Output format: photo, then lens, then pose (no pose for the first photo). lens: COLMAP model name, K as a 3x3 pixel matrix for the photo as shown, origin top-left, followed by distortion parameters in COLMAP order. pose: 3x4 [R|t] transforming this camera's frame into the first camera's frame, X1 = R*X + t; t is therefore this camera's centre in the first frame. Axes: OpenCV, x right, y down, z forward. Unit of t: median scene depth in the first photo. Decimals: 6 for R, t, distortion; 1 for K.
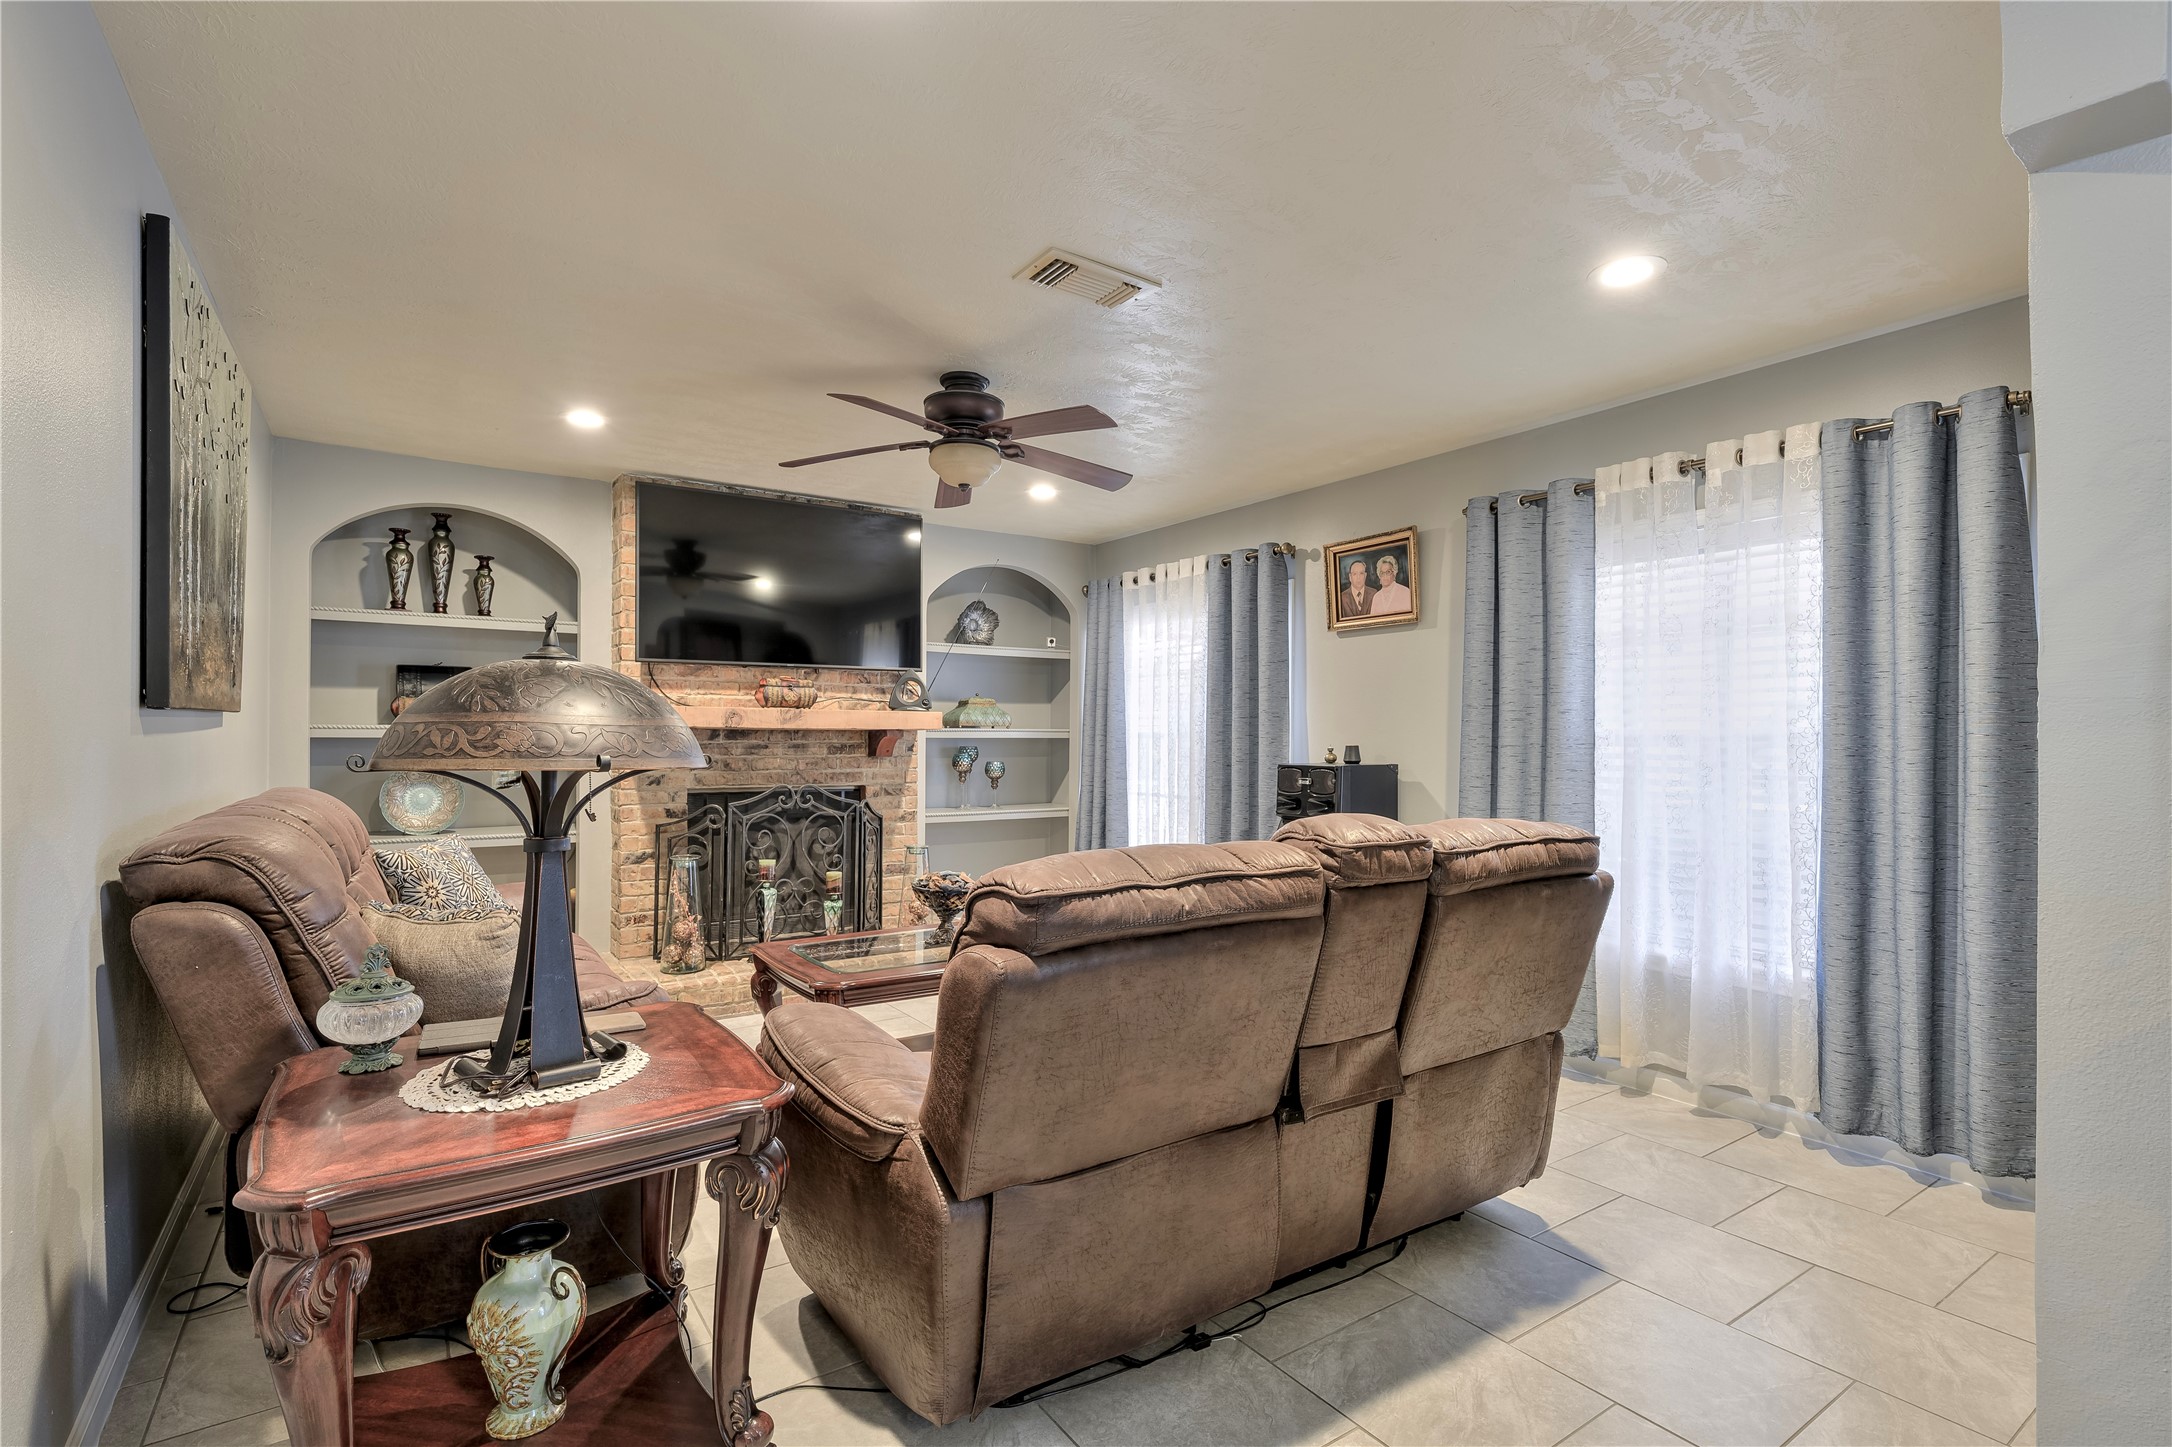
lens RADIAL K [[1031.6, 0, 1095.3], [0, 1031.6, 728.7], [0, 0, 1]] dist [0.001298, 0.000041]
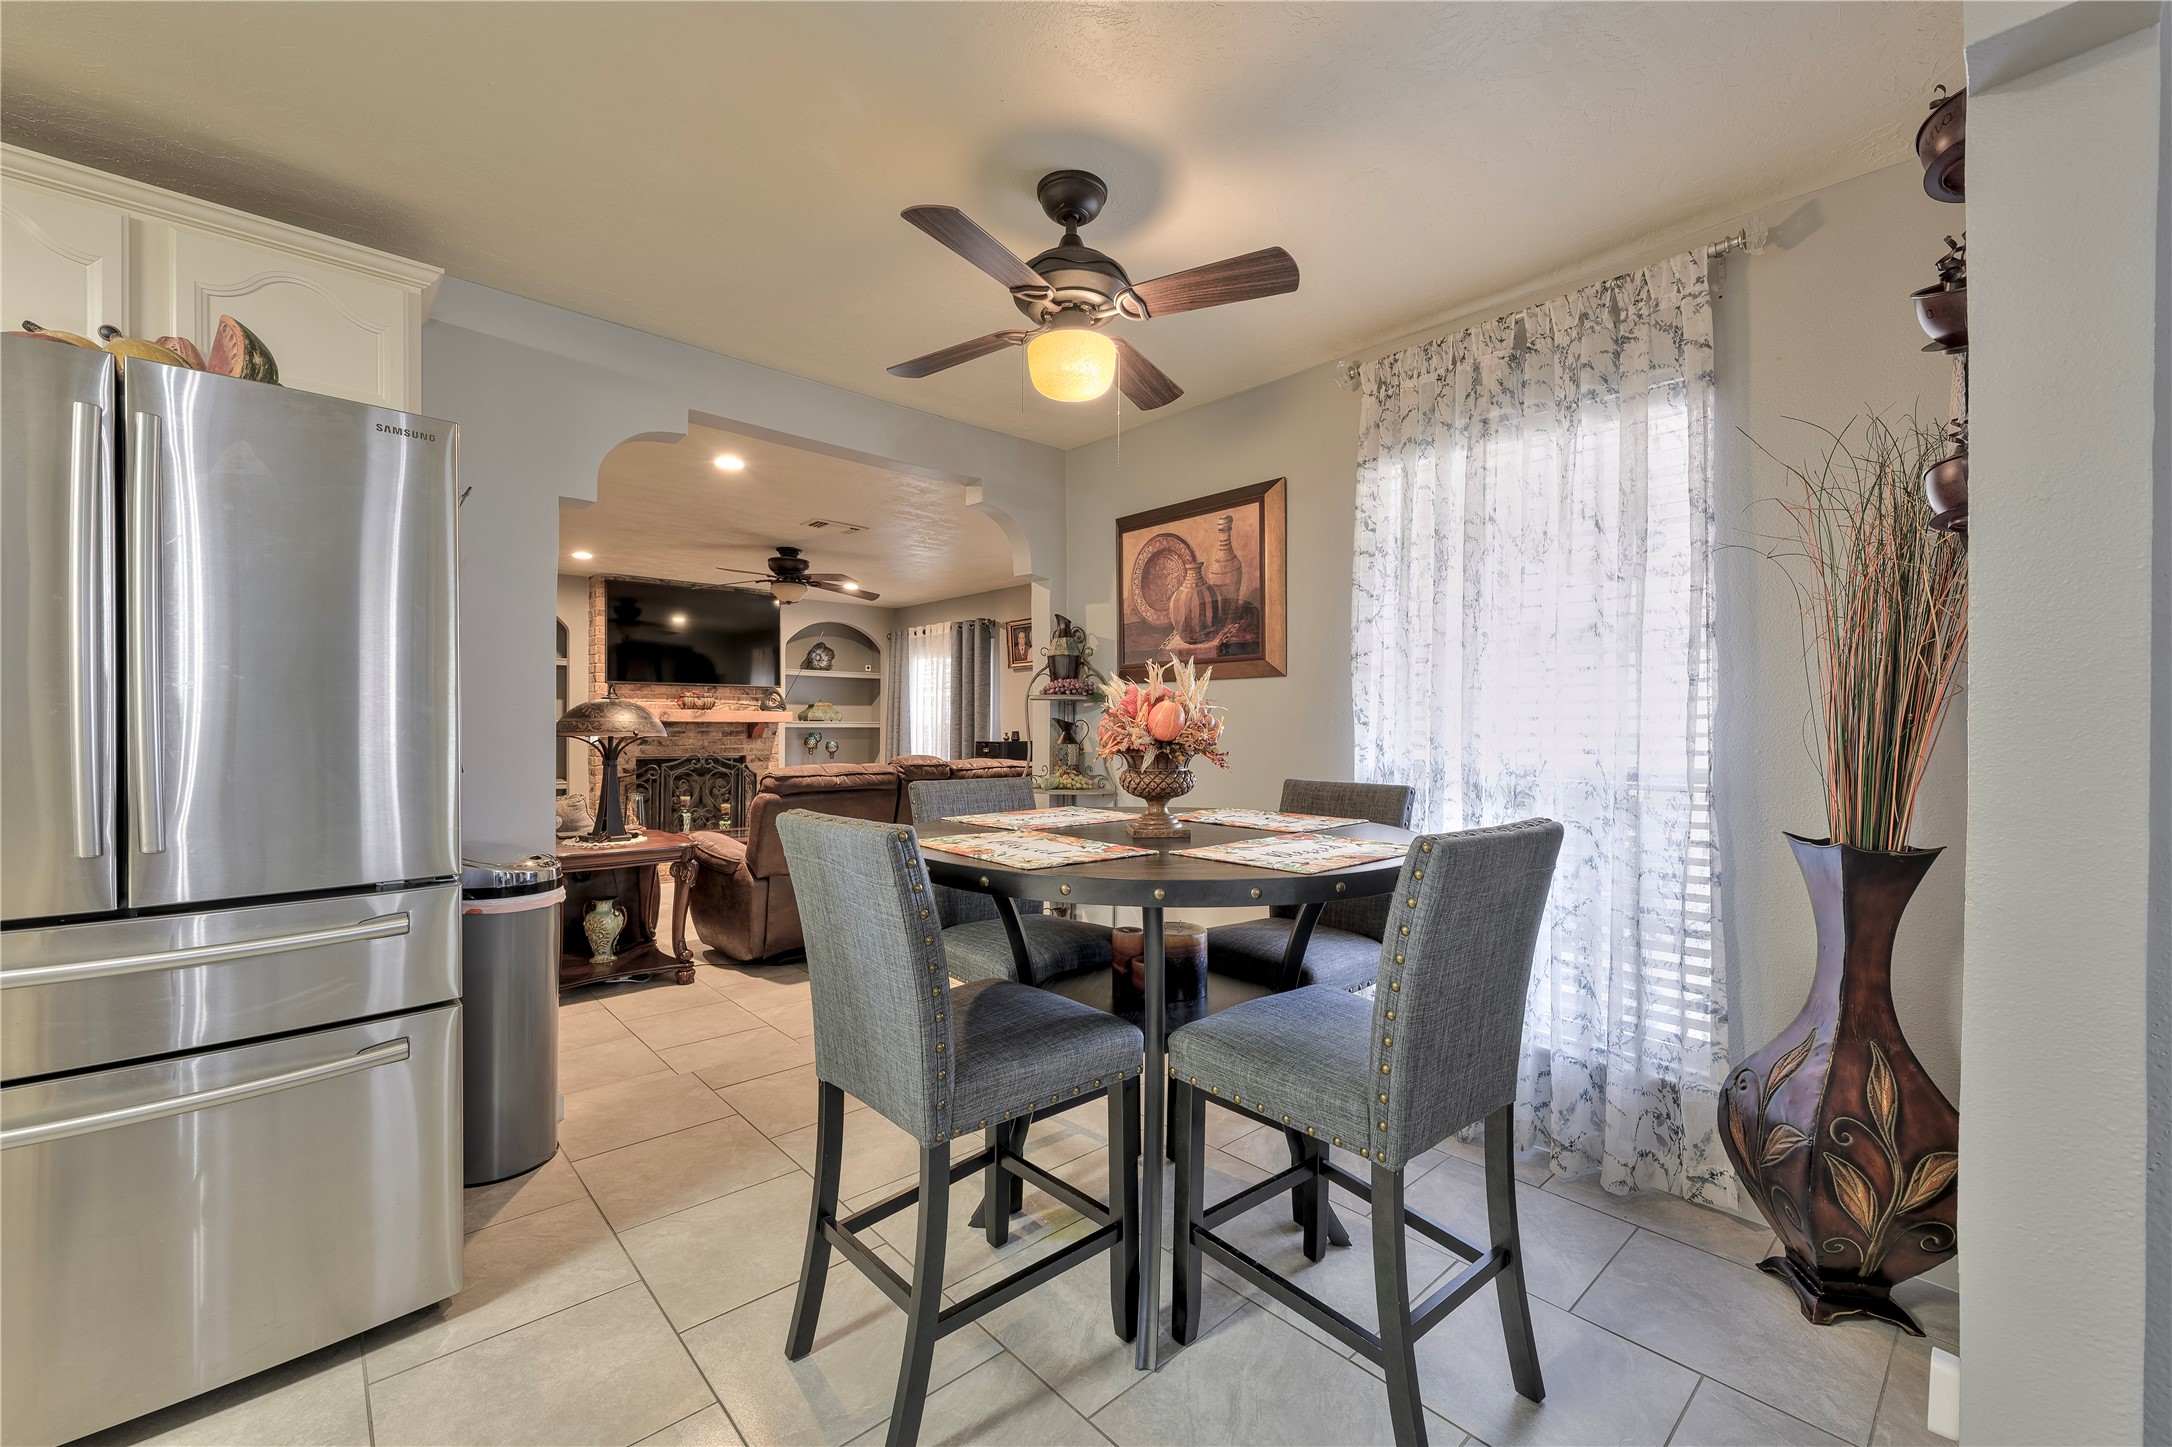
lens RADIAL K [[874.9, 0, 1098.0], [0, 874.9, 727.6], [0, 0, 1]] dist [-0.001722, -0.000171]
pose [[0.990169, 0.000275, 0.139875, 0.158848], [-0.001393, 0.999968, 0.007889, -0.002613], [-0.139868, -0.008007, 0.990138, -0.534955]]
